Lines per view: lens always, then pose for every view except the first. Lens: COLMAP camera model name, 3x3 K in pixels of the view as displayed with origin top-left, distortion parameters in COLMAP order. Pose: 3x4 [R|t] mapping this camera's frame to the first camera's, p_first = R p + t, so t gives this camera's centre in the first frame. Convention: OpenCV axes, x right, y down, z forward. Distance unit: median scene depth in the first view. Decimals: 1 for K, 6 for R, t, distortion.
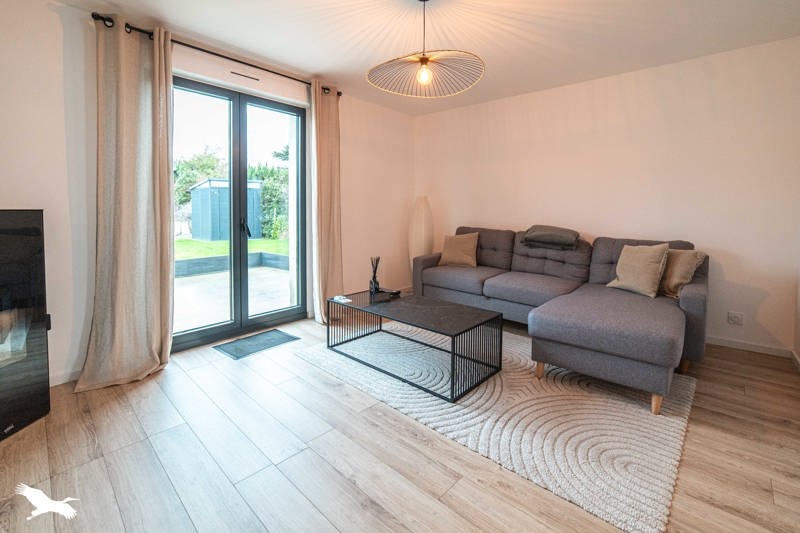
lens RADIAL K [[392.2, 0, 400.0], [0, 392.2, 266.5], [0, 0, 1]] dist [-0.000487, 0.026019]
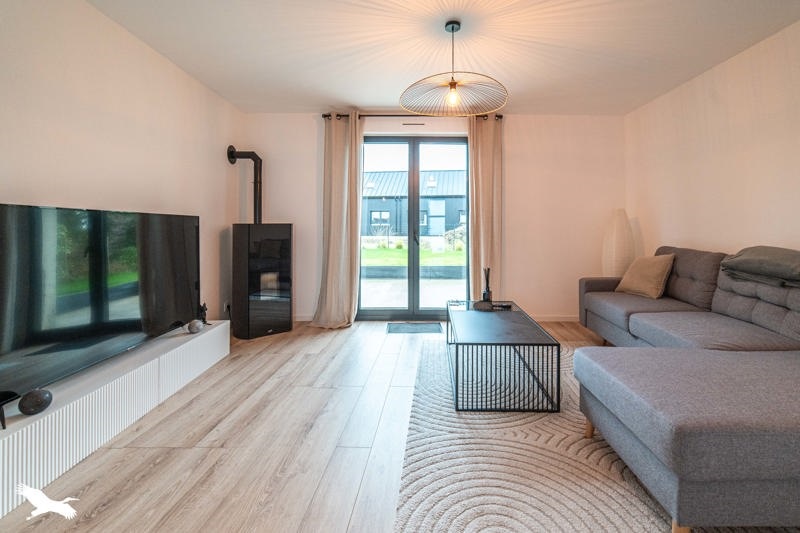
lens RADIAL K [[392.2, 0, 400.0], [0, 392.2, 266.5], [0, 0, 1]] dist [-0.000487, 0.026019]
pose [[0.610292, 0.079879, -0.788139, 0.563037], [-0.120486, 0.992688, 0.007313, -0.007508], [0.782960, 0.090496, 0.615454, 0.160898]]
